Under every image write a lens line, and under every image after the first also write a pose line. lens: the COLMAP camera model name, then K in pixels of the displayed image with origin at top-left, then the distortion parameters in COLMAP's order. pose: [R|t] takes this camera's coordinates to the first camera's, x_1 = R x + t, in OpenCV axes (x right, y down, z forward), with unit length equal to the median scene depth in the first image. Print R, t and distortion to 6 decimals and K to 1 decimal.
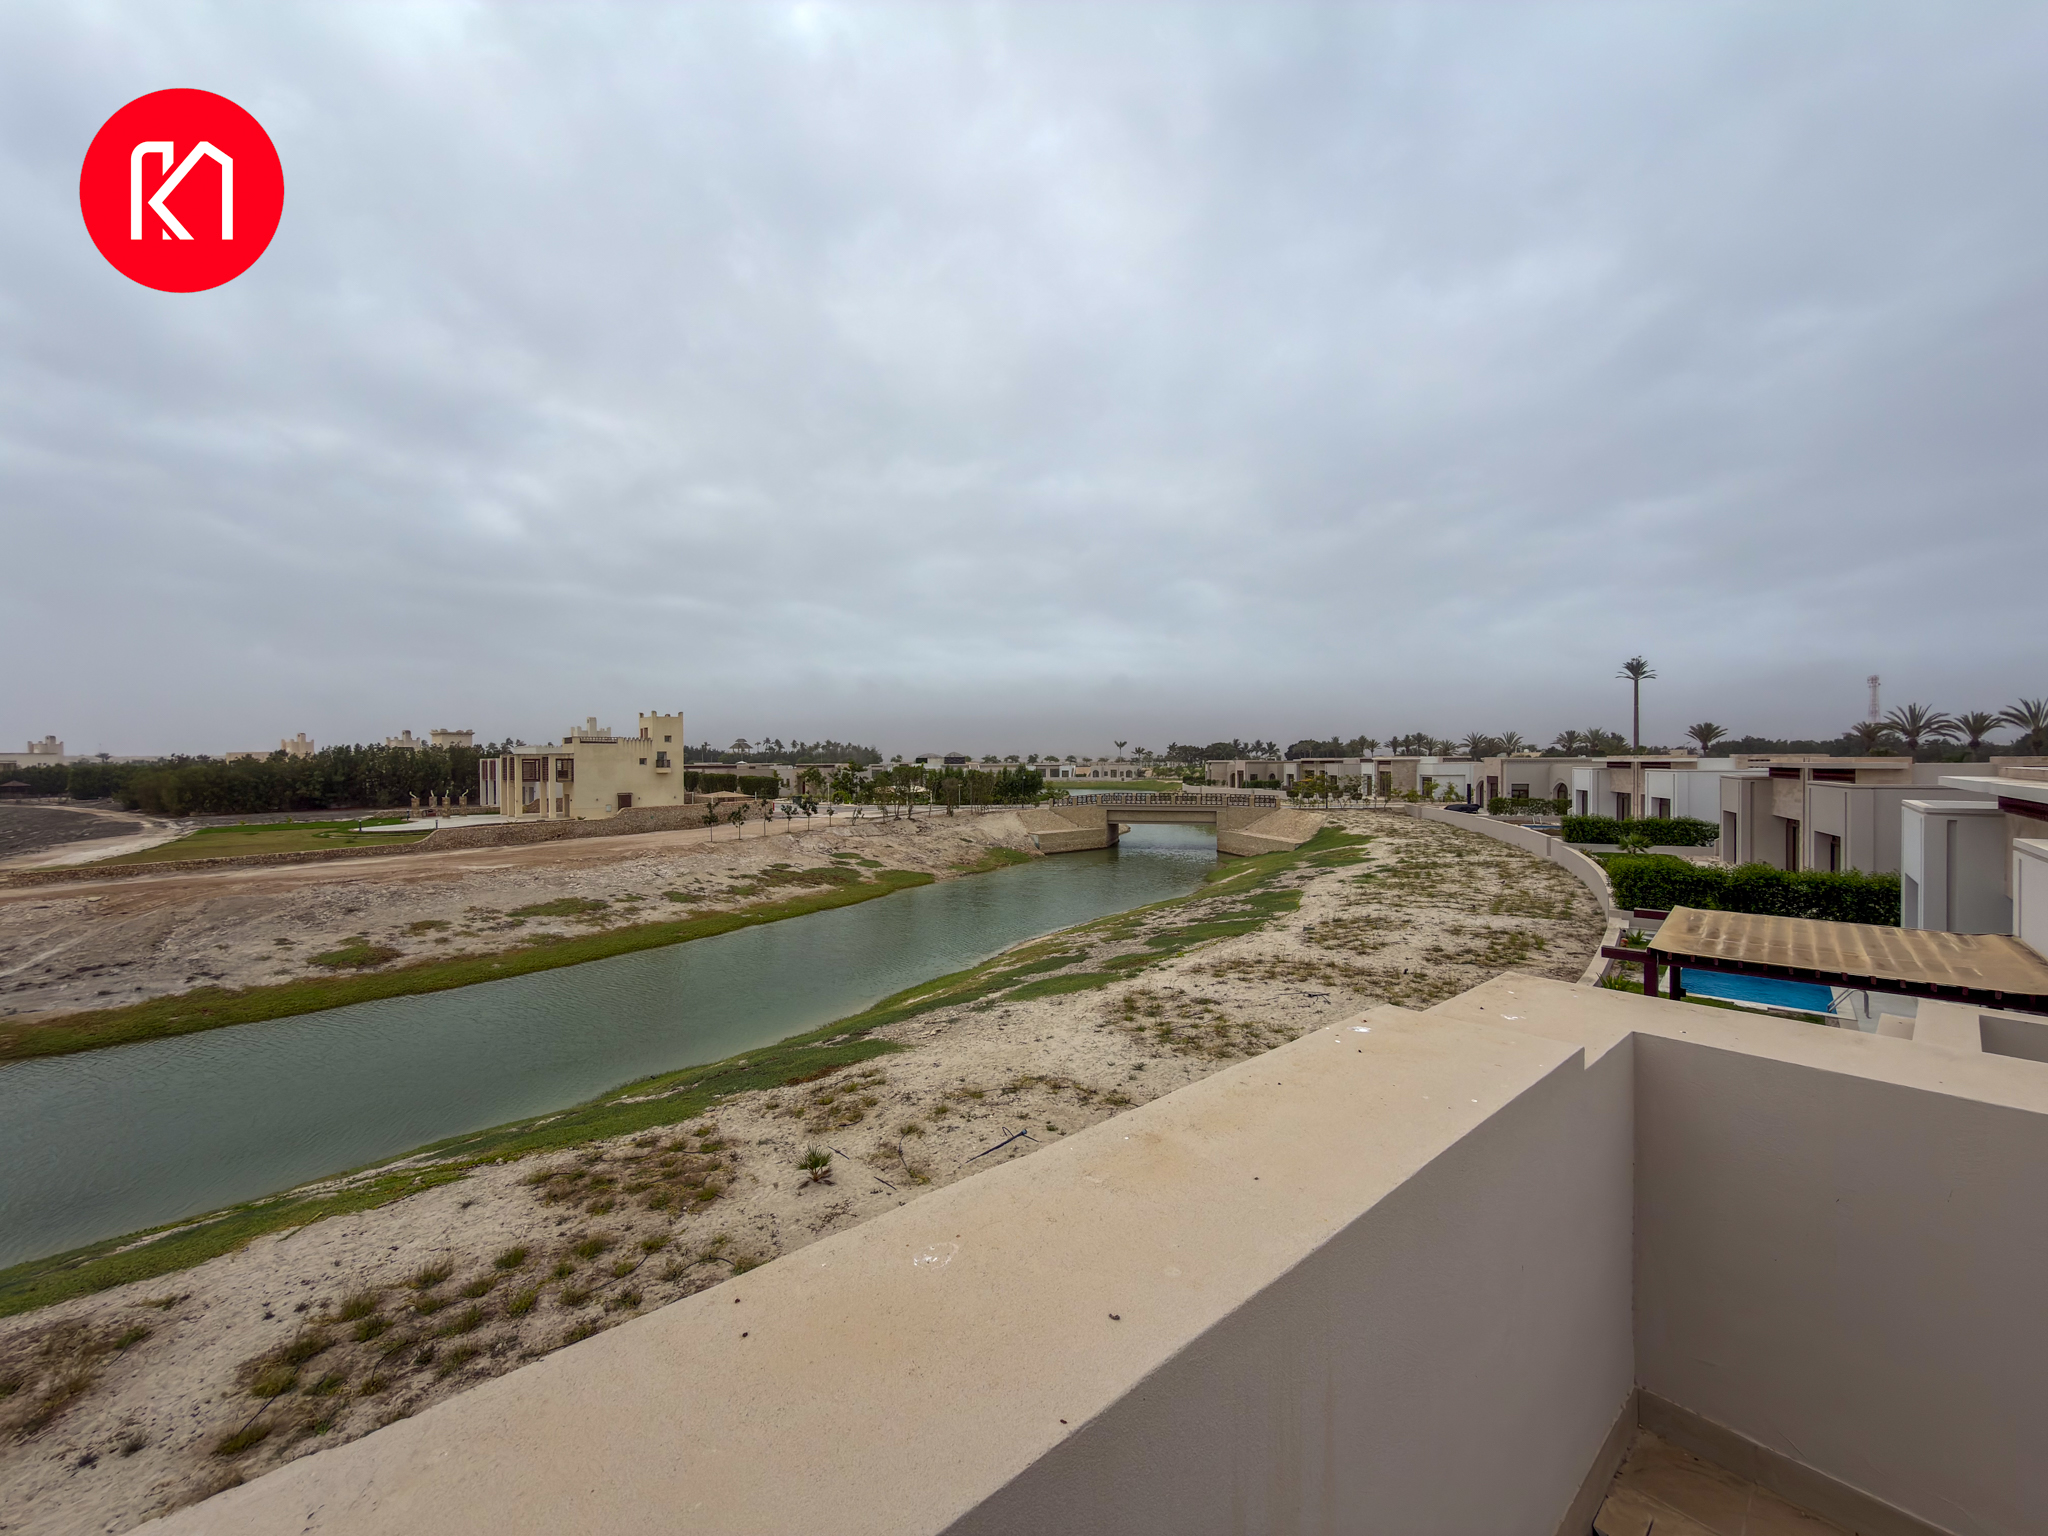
lens RADIAL K [[816.3, 0, 1026.6], [0, 816.3, 768.6], [0, 0, 1]] dist [-0.000600, 0.000138]
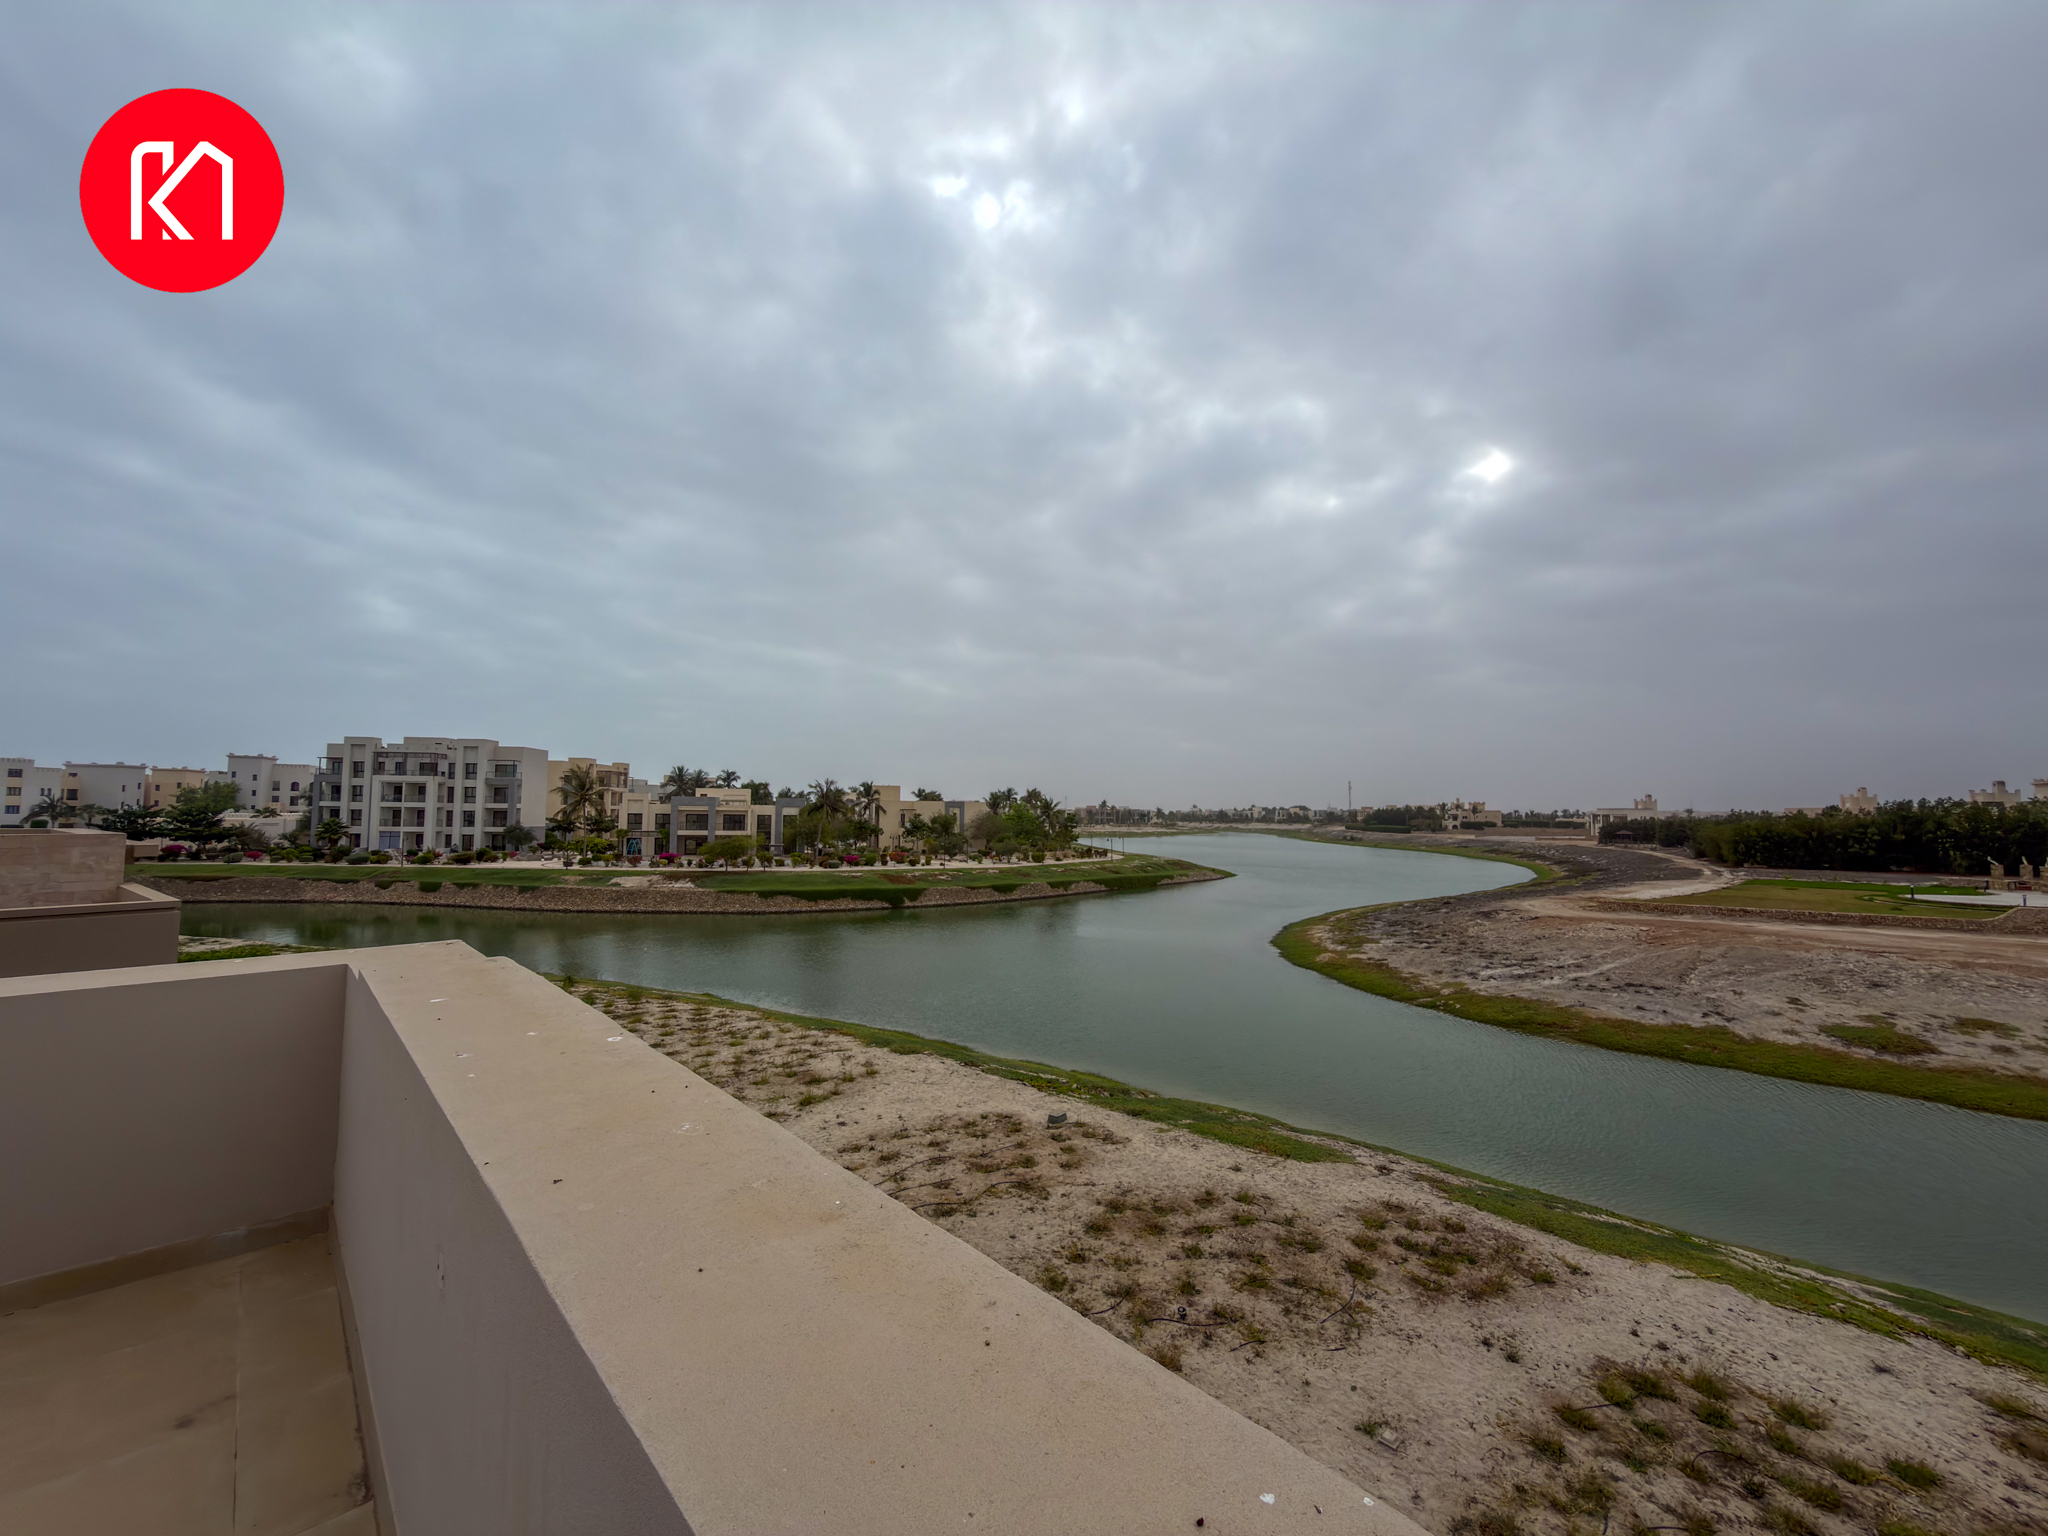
lens RADIAL K [[814.4, 0, 1027.0], [0, 814.4, 771.5], [0, 0, 1]] dist [-0.000398, 0.000423]
pose [[0.036234, -0.043796, -0.998383, 0.037800], [-0.021245, 0.998780, -0.044585, 0.000731], [0.999117, 0.022826, 0.035259, 0.042520]]
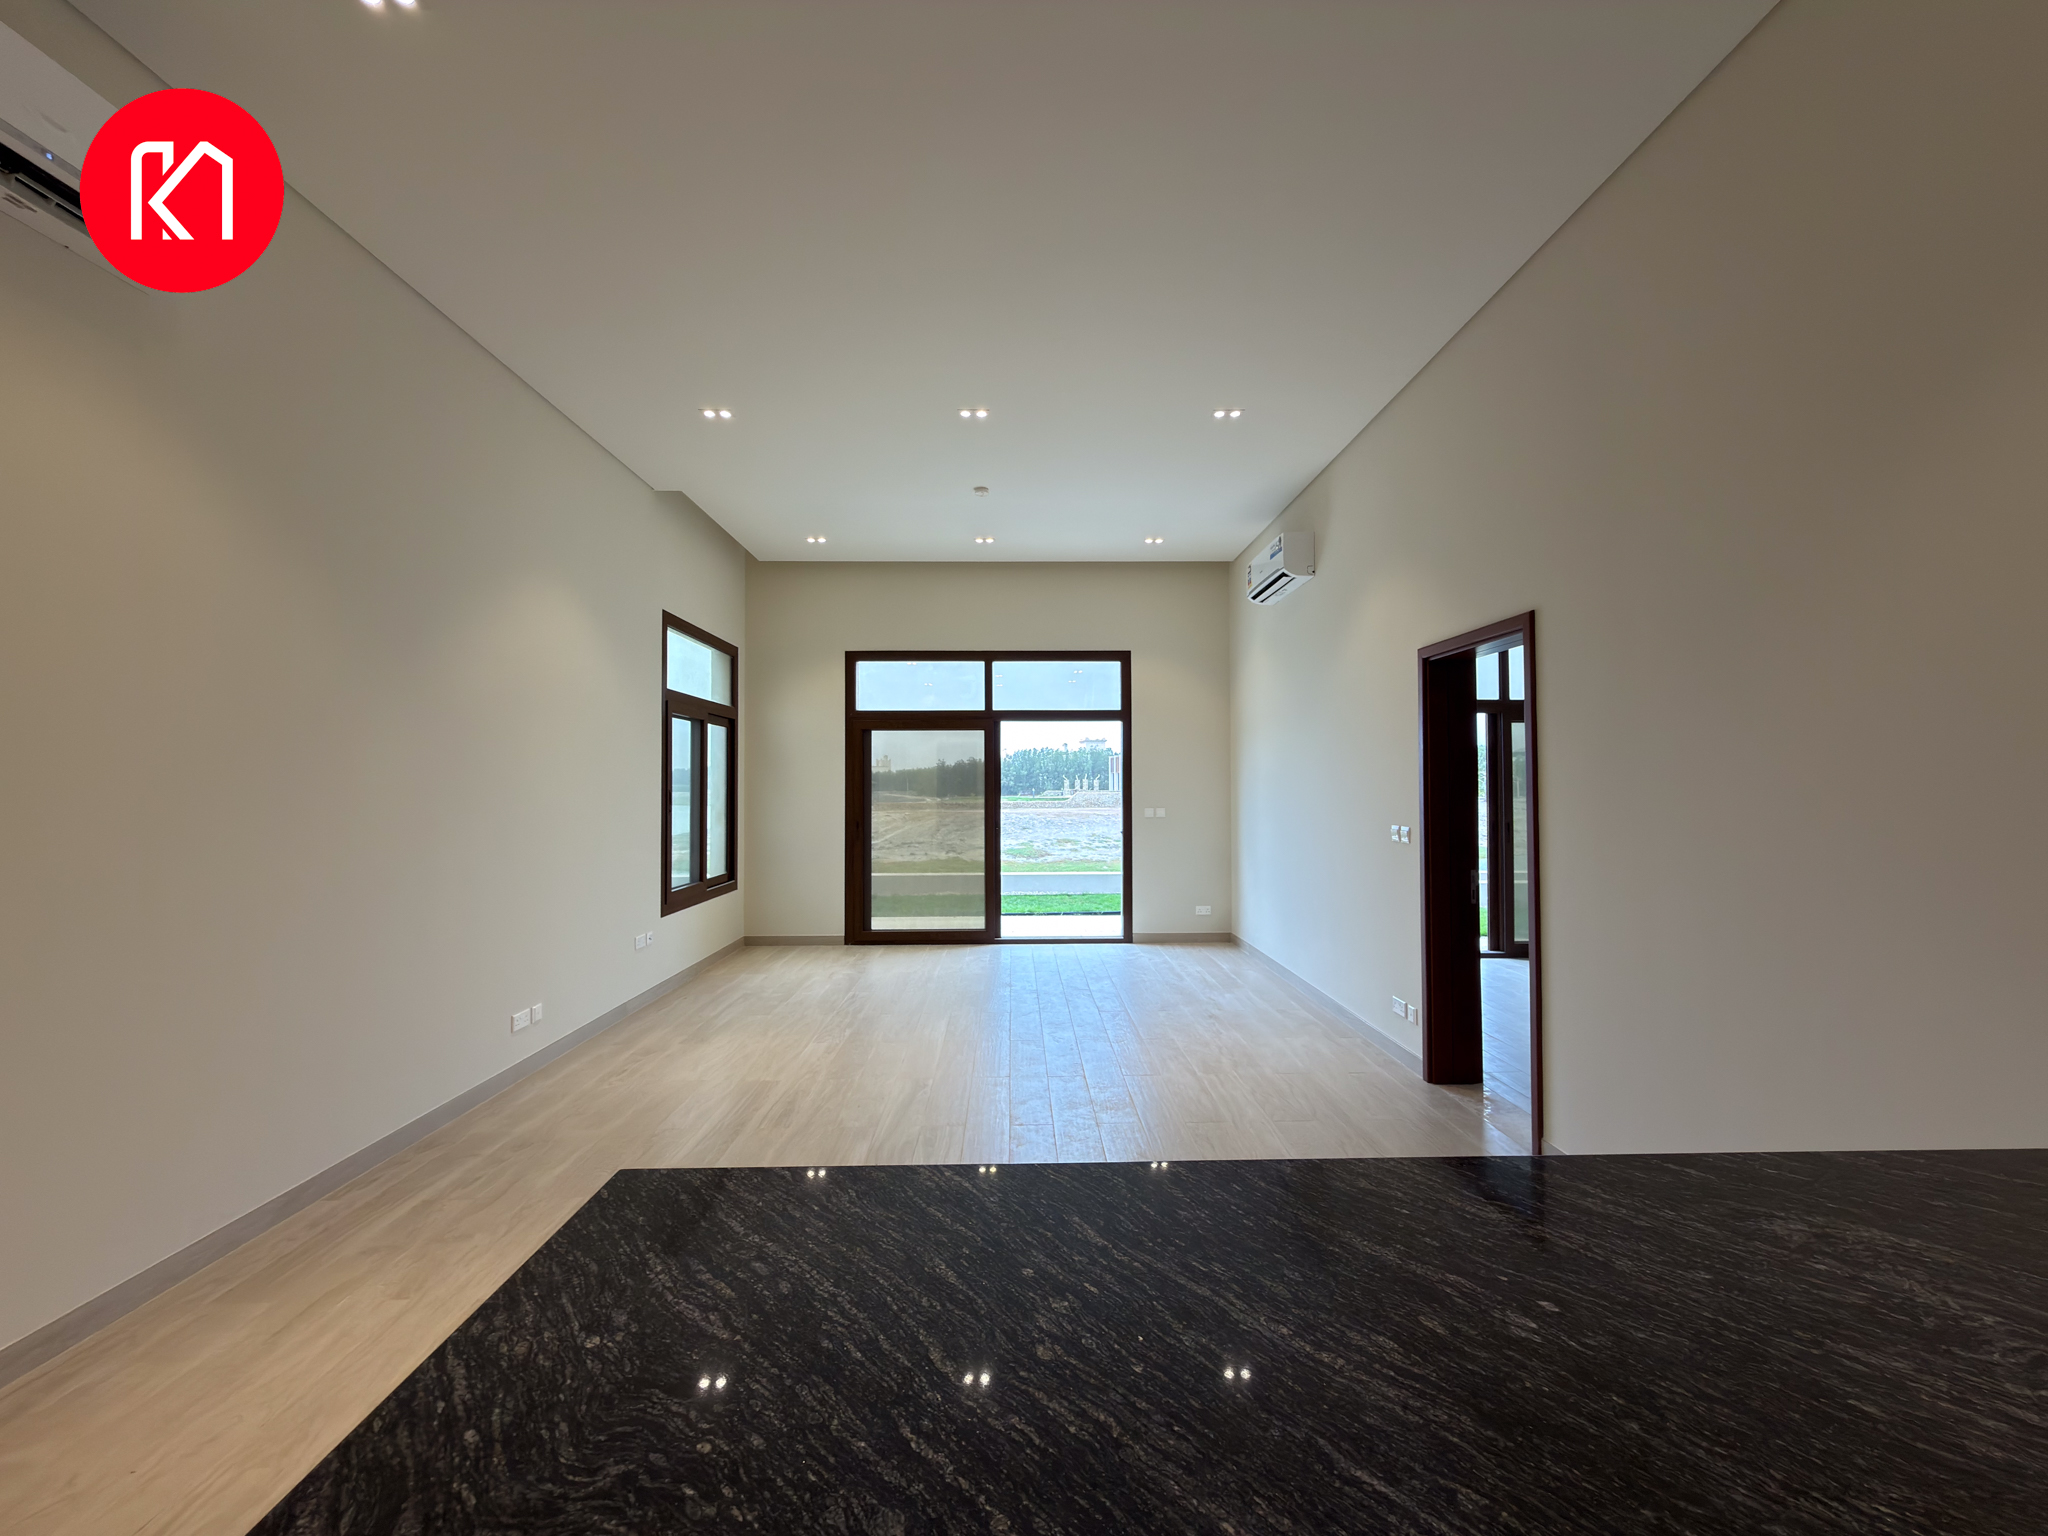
lens RADIAL K [[816.3, 0, 1026.6], [0, 816.3, 768.6], [0, 0, 1]] dist [-0.000600, 0.000138]
pose [[0.763749, -0.011620, -0.645409, 0.136072], [-0.008300, 0.999579, -0.027819, 0.117859], [0.645460, 0.026604, 0.763330, -0.133937]]
